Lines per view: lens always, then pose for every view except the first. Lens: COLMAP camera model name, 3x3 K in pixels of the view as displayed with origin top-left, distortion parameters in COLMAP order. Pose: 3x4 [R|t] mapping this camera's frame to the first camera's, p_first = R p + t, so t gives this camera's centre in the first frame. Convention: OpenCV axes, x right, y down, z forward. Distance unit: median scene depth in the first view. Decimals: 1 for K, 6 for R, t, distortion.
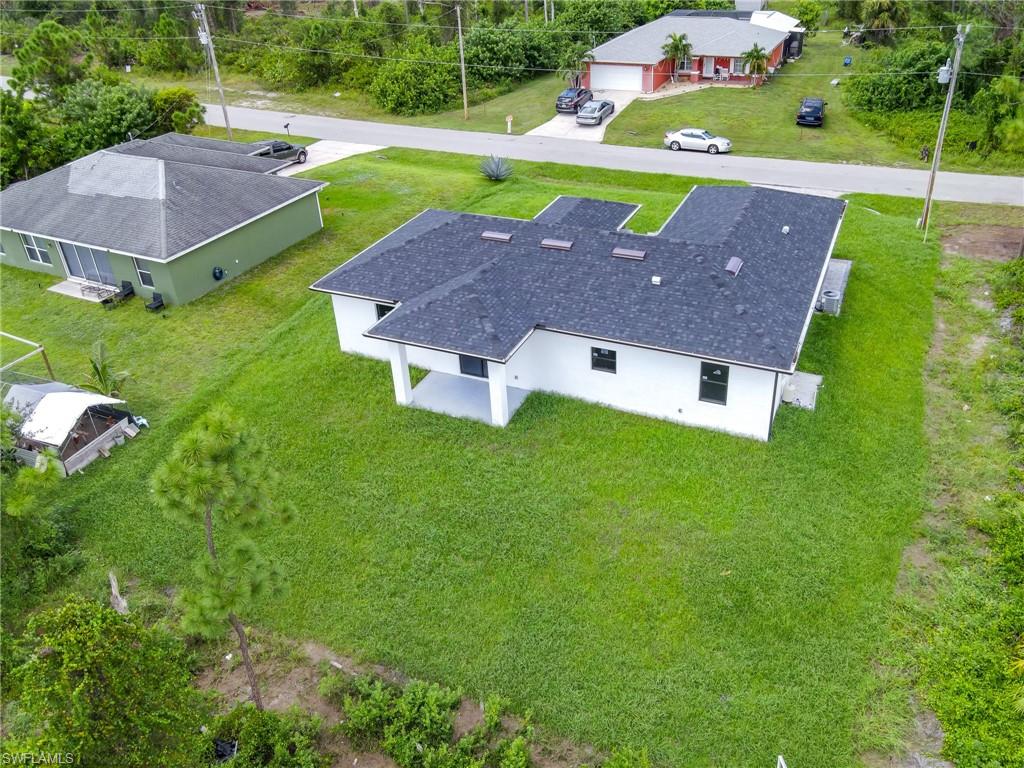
lens RADIAL K [[795.0, 0, 486.2], [0, 795.0, 379.1], [0, 0, 1]] dist [0.003047, 0.019190]
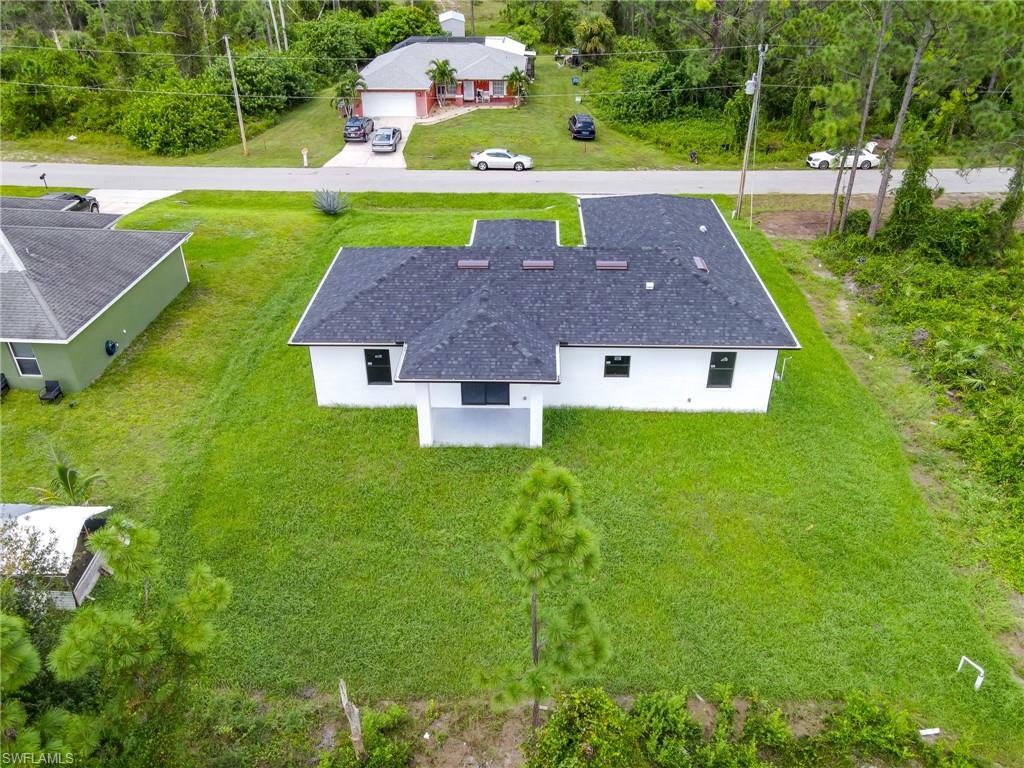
lens RADIAL K [[795.0, 0, 483.5], [0, 795.0, 399.5], [0, 0, 1]] dist [0.003047, 0.019190]
pose [[0.923746, -0.174875, 0.340753, -0.275544], [0.177200, 0.983869, 0.024554, -0.027061], [-0.339550, 0.037700, 0.939832, 0.046380]]
